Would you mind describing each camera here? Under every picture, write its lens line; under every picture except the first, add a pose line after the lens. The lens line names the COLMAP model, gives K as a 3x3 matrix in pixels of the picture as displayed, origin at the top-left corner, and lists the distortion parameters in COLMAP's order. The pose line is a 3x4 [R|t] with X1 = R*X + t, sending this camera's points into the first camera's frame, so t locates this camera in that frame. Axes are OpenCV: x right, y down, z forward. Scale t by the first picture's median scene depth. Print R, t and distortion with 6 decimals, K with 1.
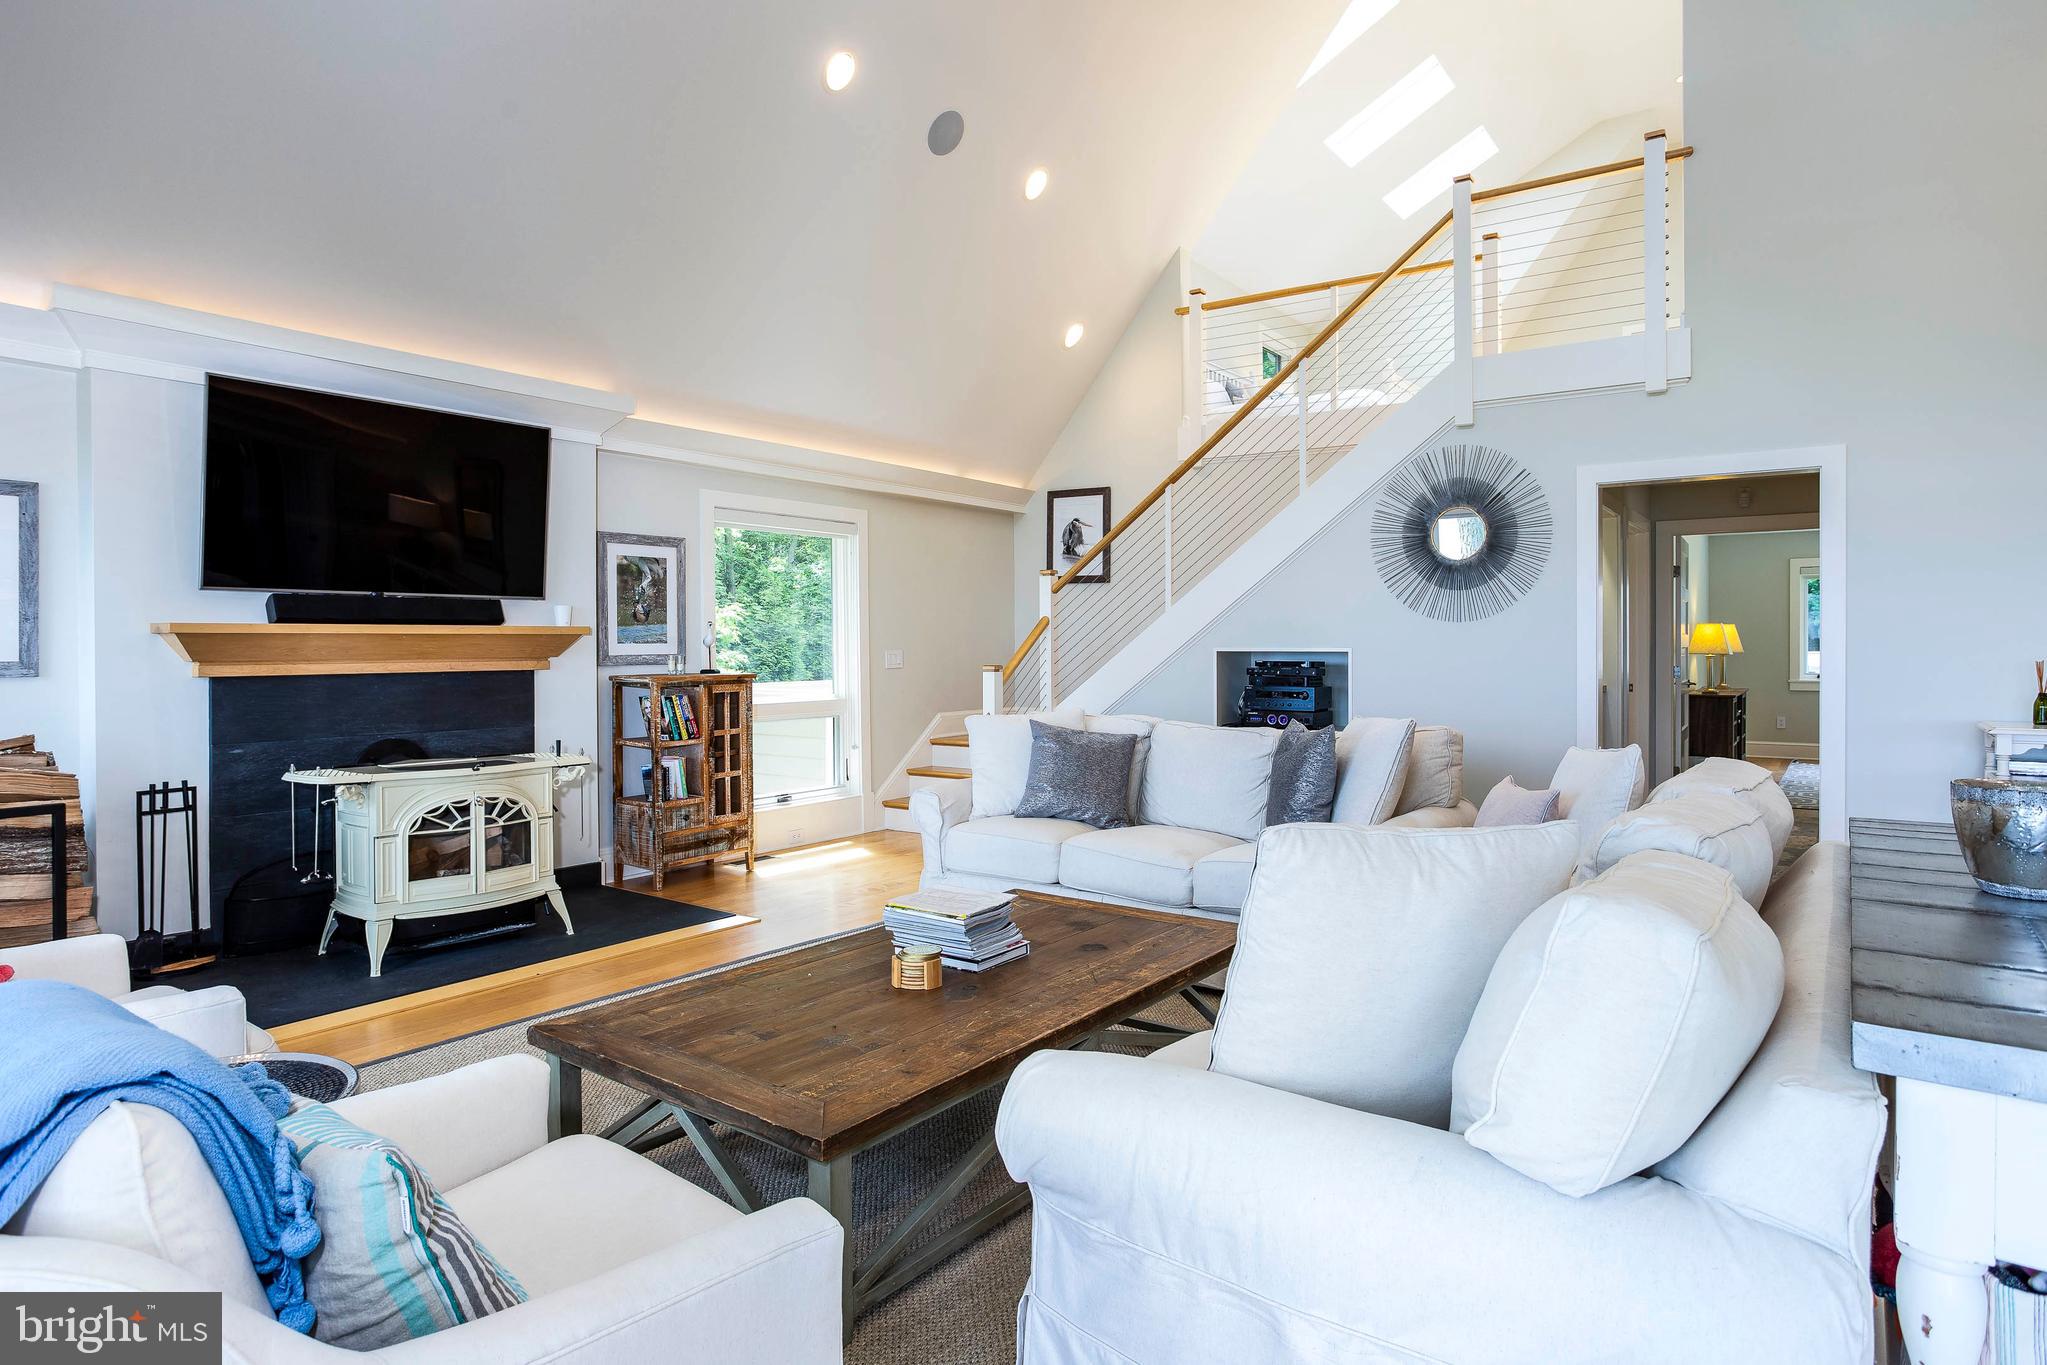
lens RADIAL K [[1164.7, 0, 1018.8], [0, 1164.7, 664.9], [0, 0, 1]] dist [-0.005830, -0.000992]
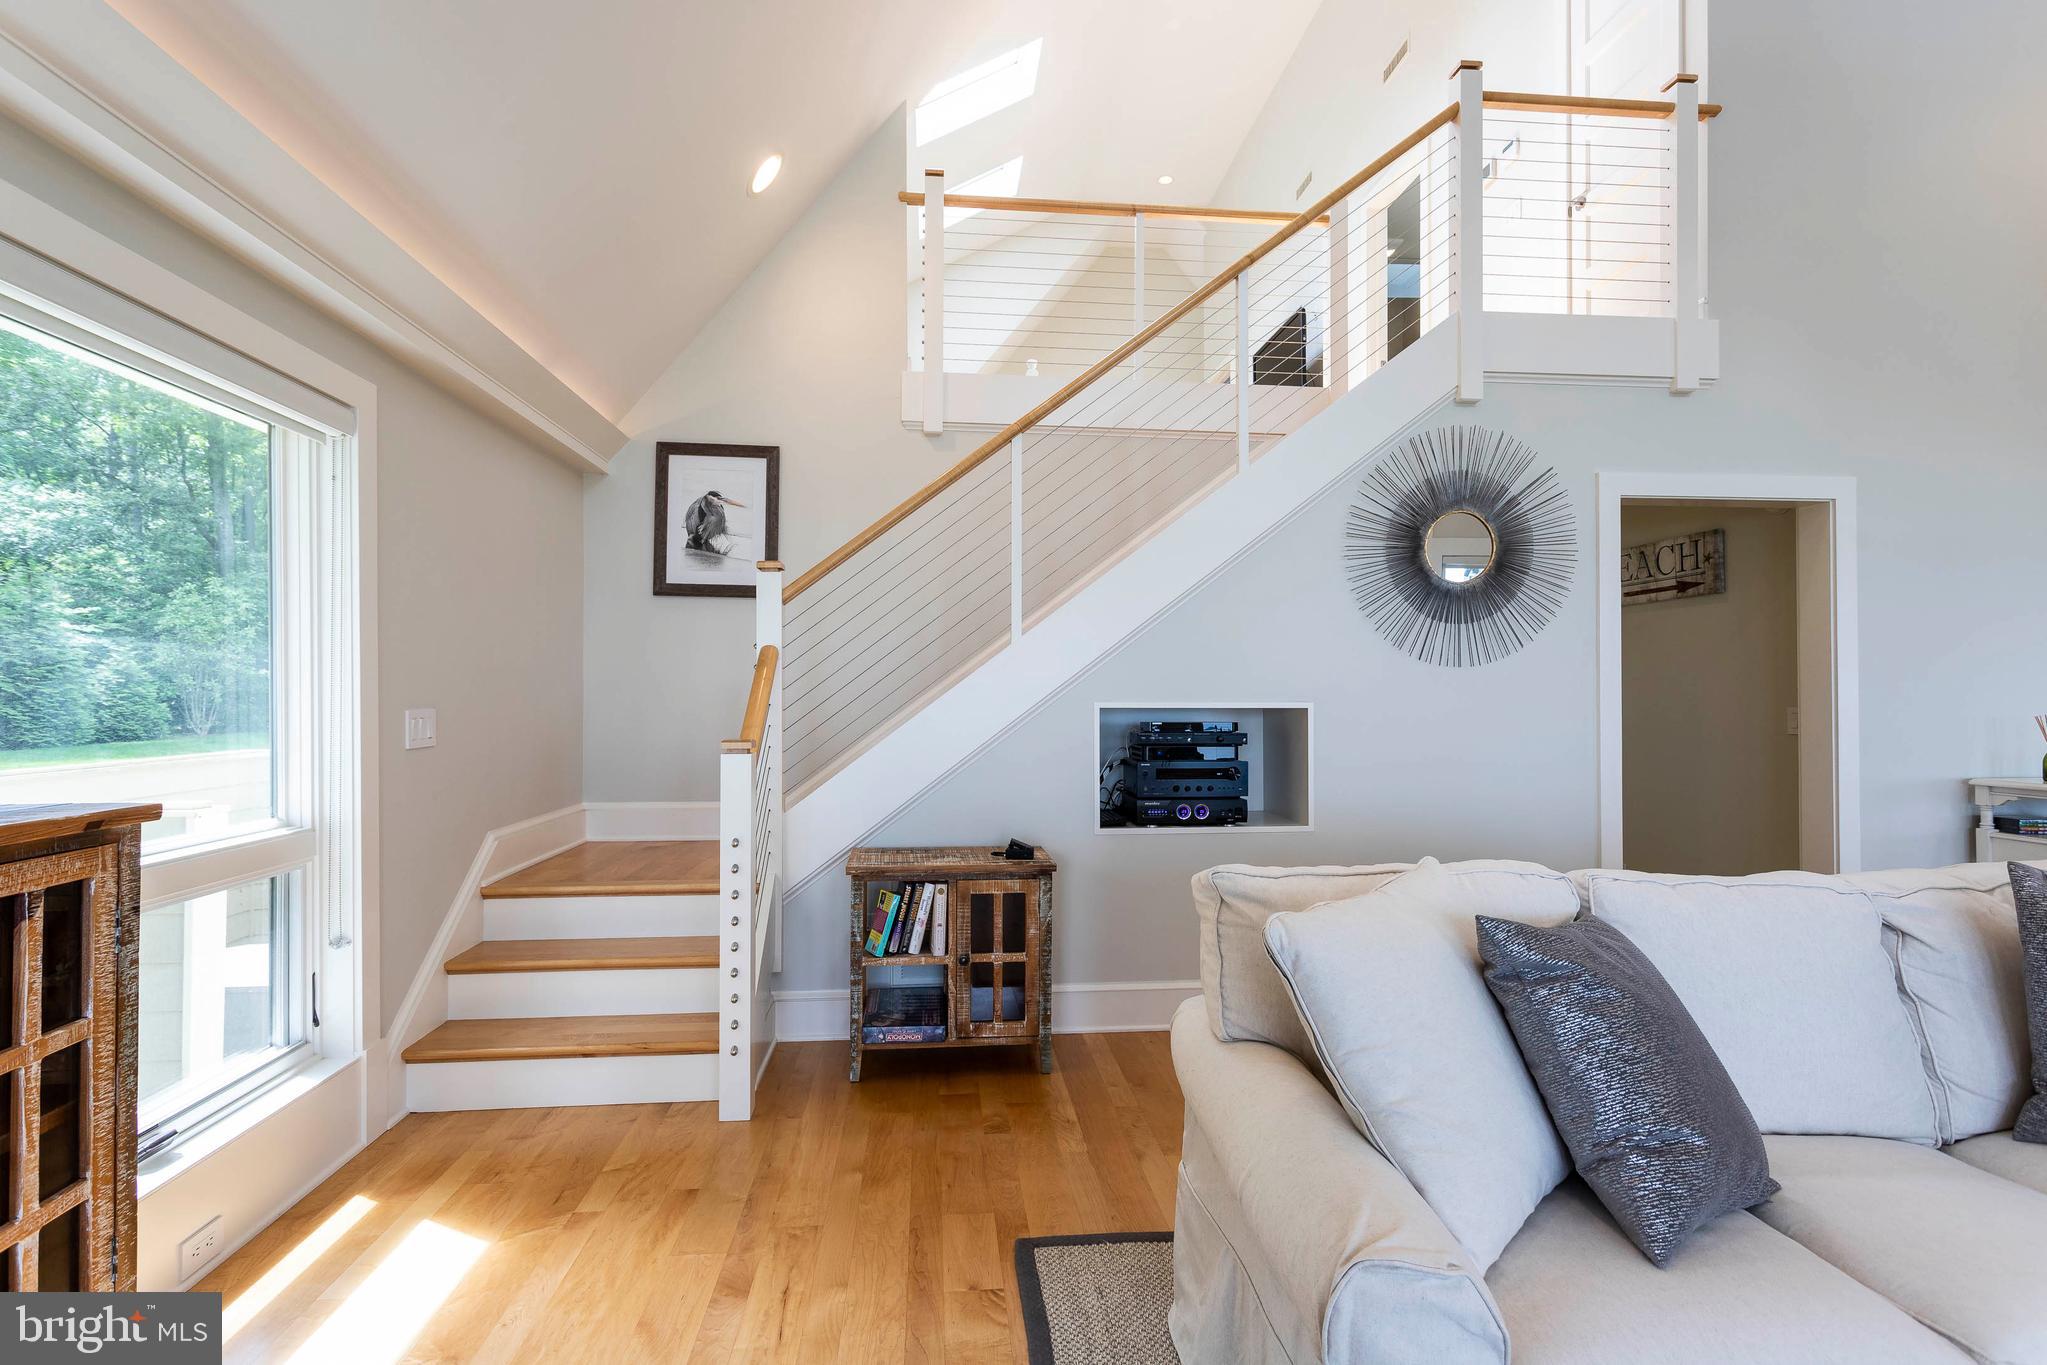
lens RADIAL K [[969.3, 0, 1019.9], [0, 969.3, 687.6], [0, 0, 1]] dist [0.002900, -0.000206]
pose [[0.754042, 0.006797, 0.656791, -0.230086], [0.009461, 0.999730, -0.021208, -0.013661], [-0.656758, 0.022205, 0.753774, 0.711519]]
